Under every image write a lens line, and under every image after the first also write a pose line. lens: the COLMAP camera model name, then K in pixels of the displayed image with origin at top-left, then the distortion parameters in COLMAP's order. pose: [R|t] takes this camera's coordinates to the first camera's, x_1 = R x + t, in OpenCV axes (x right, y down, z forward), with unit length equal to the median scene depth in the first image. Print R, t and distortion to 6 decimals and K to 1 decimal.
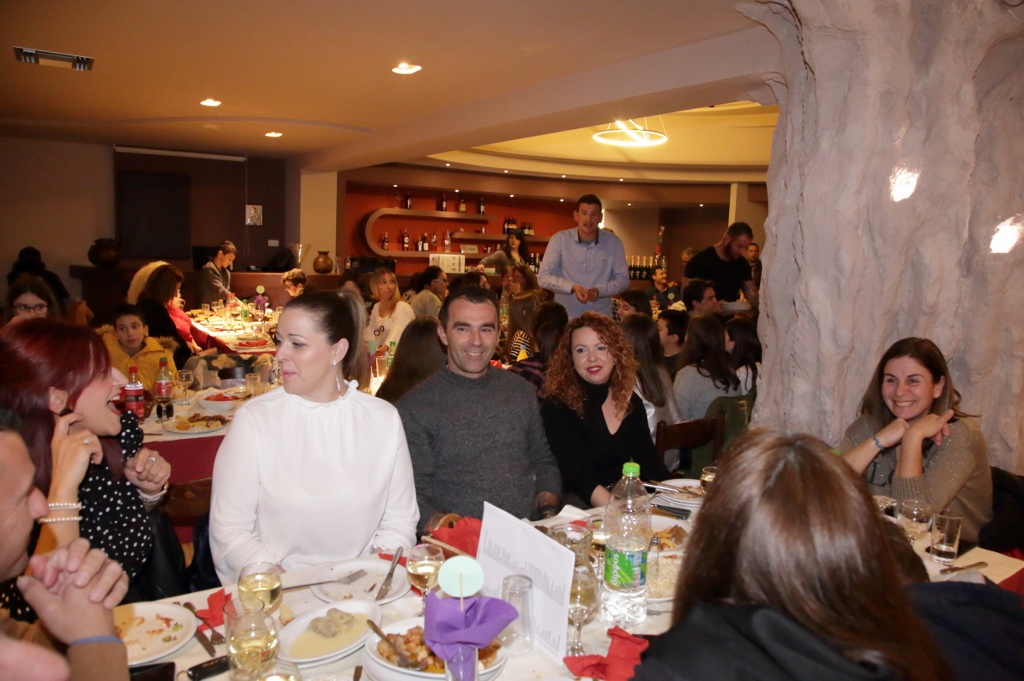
lens RADIAL K [[706.9, 0, 512.3], [0, 706.9, 339.3], [0, 0, 1]] dist [0.000353, 0.001078]
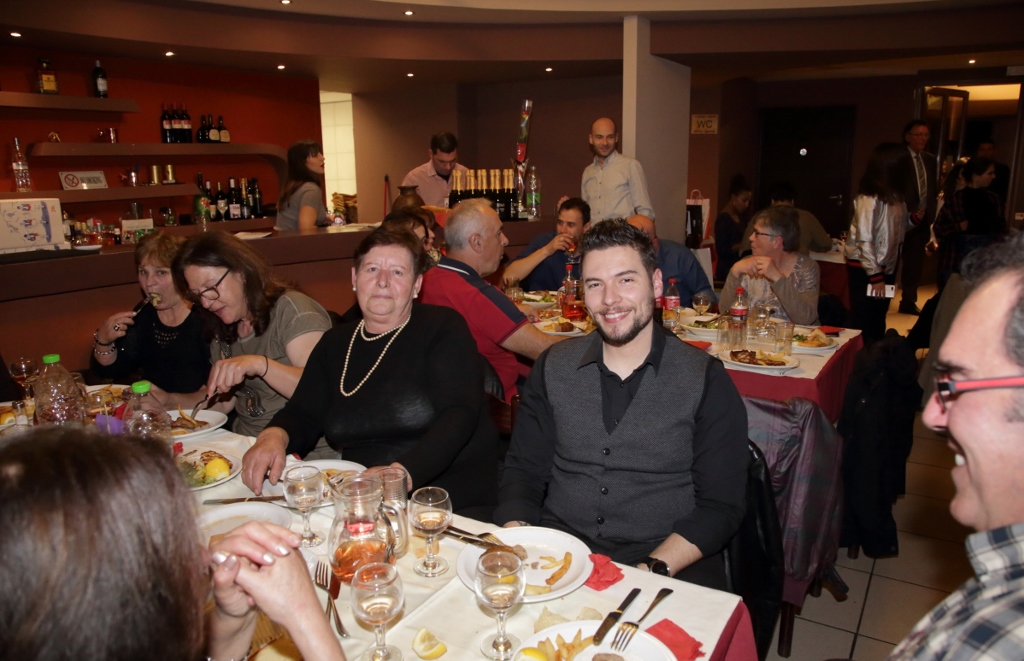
lens RADIAL K [[740.0, 0, 508.9], [0, 740.0, 331.3], [0, 0, 1]] dist [-0.030928, -0.001730]
pose [[0.918823, -0.141374, 0.368479, 0.001494], [0.106464, 0.987815, 0.113519, -0.059093], [-0.380038, -0.065074, 0.922679, 0.481805]]
